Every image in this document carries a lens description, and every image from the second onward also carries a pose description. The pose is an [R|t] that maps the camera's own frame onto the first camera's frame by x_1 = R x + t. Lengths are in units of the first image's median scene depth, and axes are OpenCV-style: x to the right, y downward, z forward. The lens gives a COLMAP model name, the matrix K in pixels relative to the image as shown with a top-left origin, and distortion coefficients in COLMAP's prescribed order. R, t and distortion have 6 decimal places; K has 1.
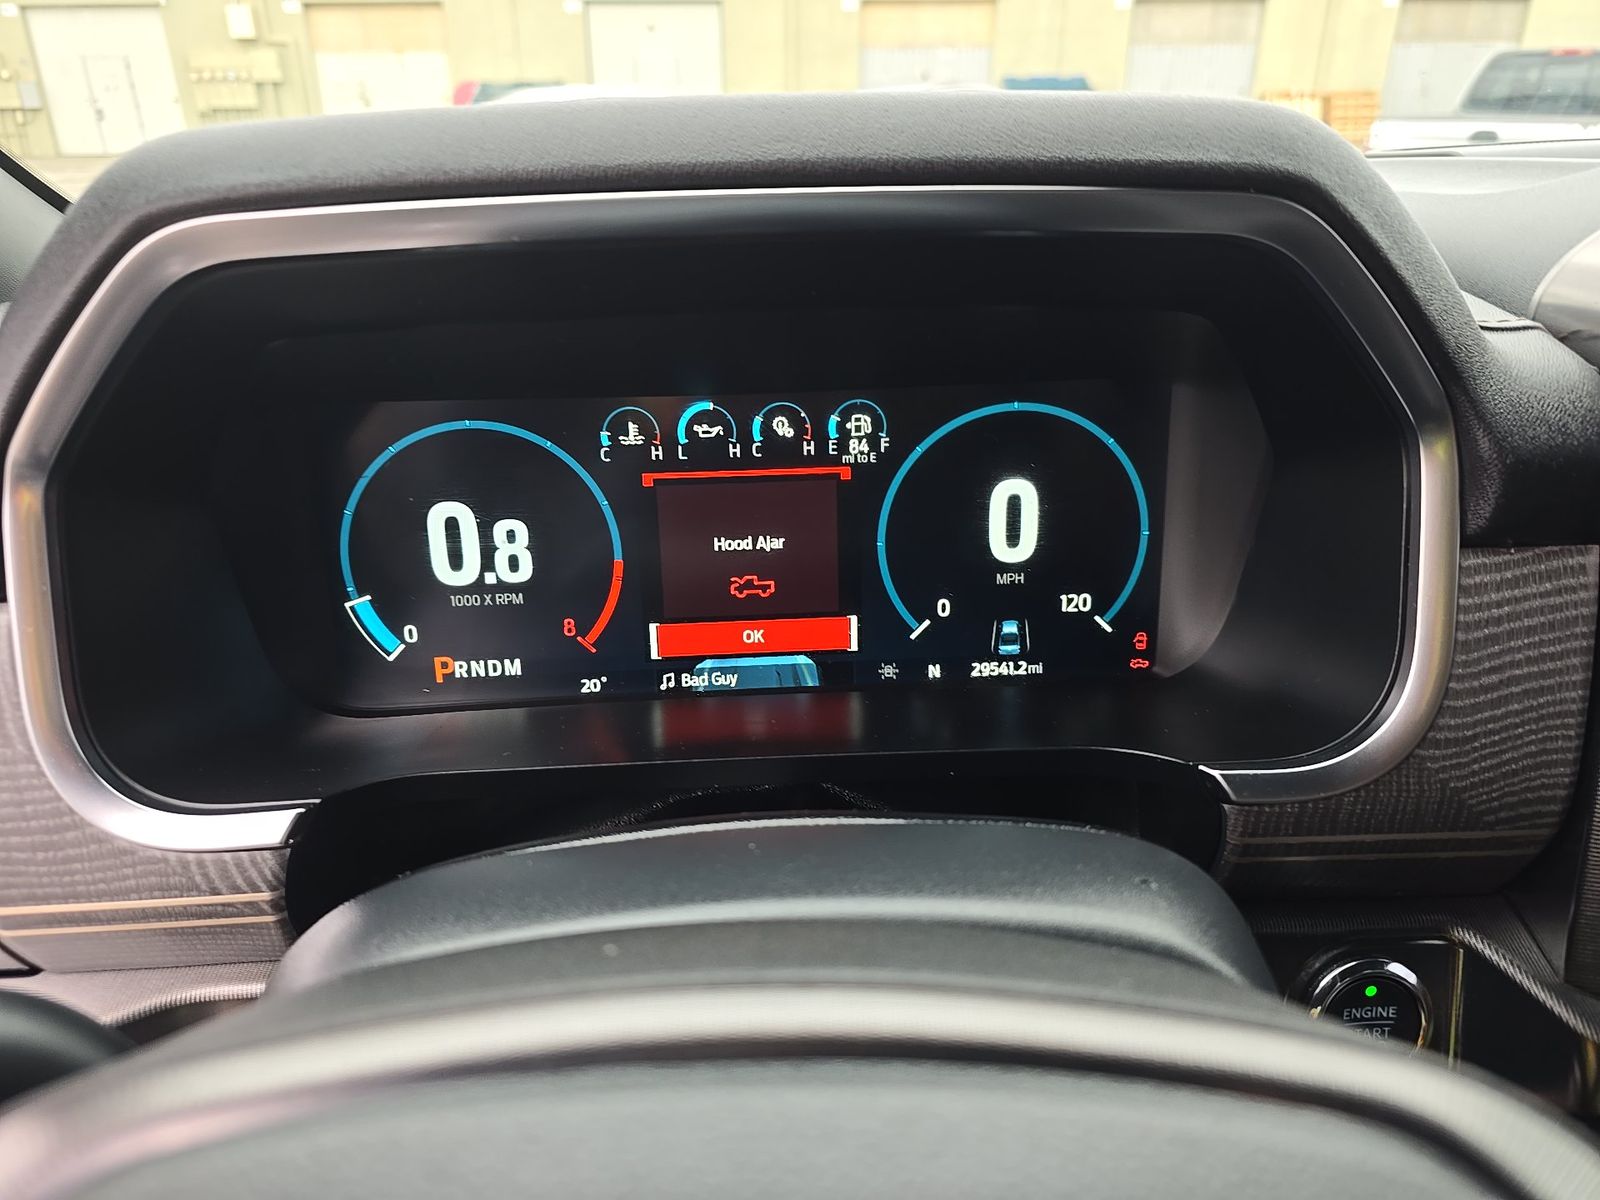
lens RADIAL K [[1057.5, 0, 798.0], [0, 1057.5, 587.0], [0, 0, 1]] dist [0.018928, -0.018024]
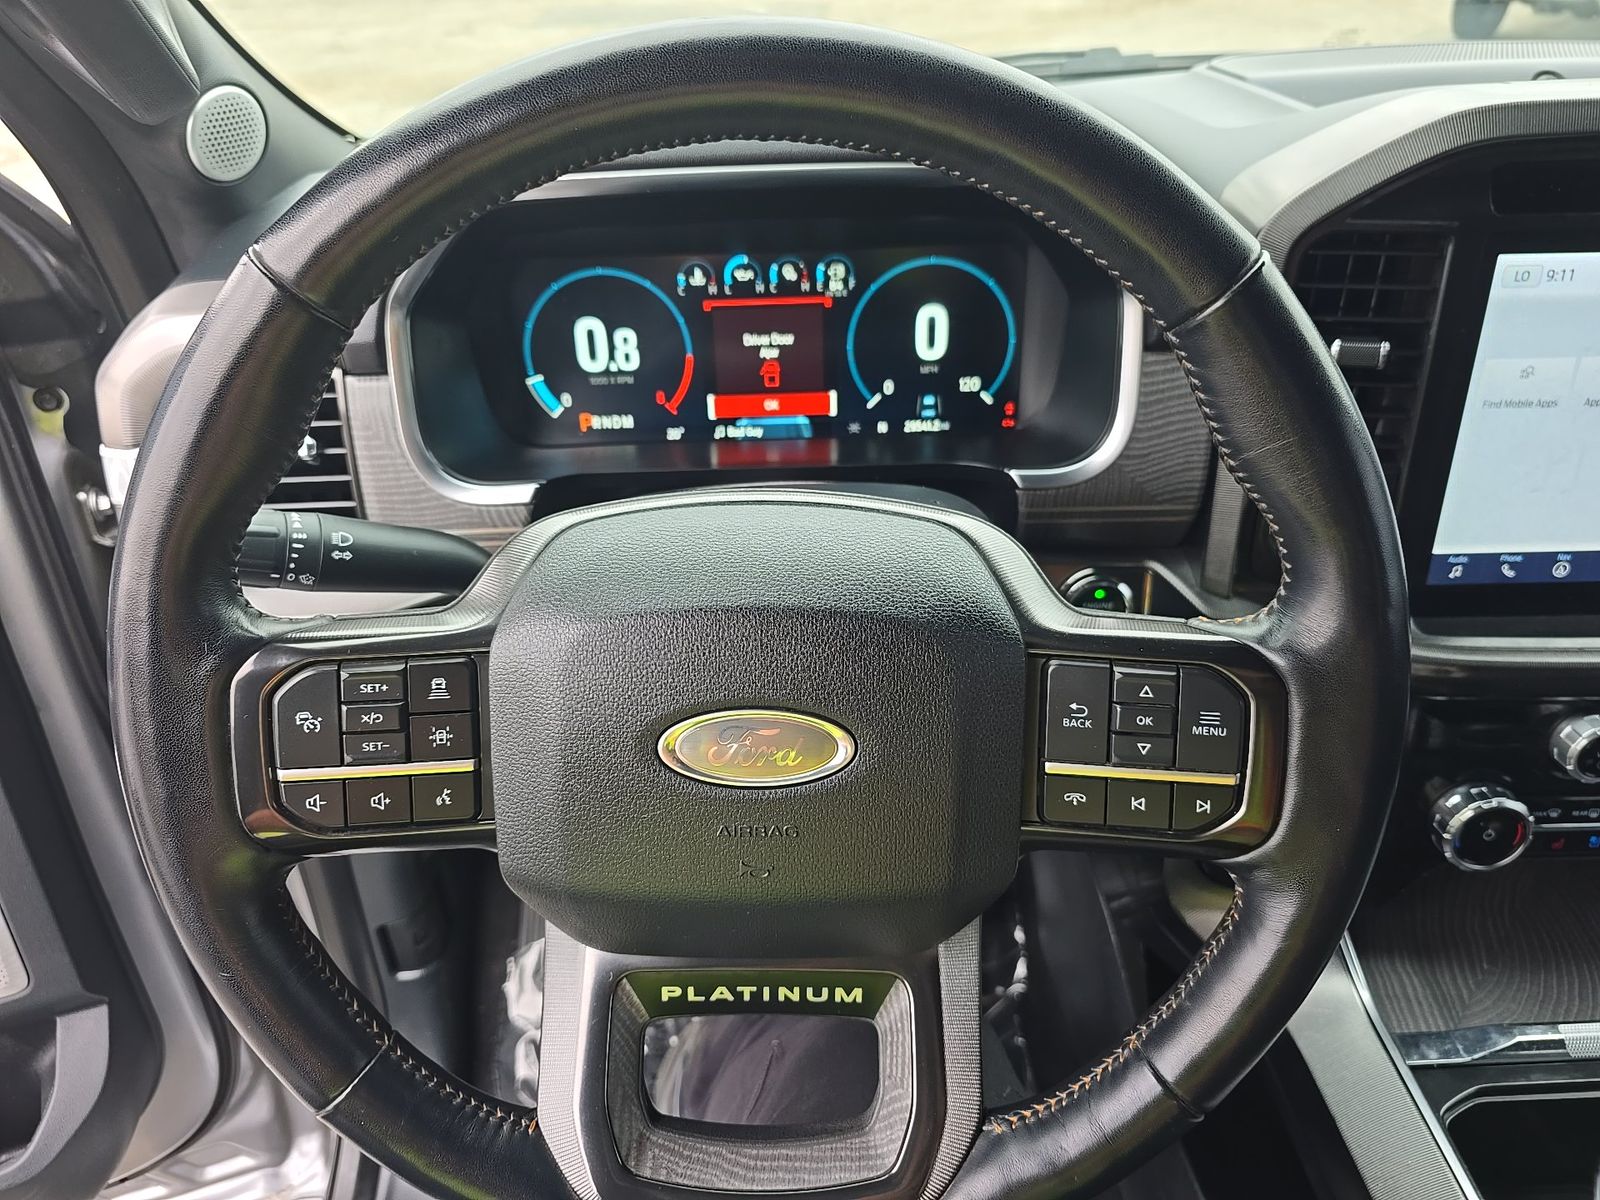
lens RADIAL K [[1057.5, 0, 798.0], [0, 1057.5, 587.0], [0, 0, 1]] dist [0.018928, -0.018024]
pose [[0.999445, 0.012700, -0.030808, 0.055279], [-0.006770, 0.982635, 0.185426, 0.021477], [0.032627, -0.185115, 0.982175, -0.693498]]
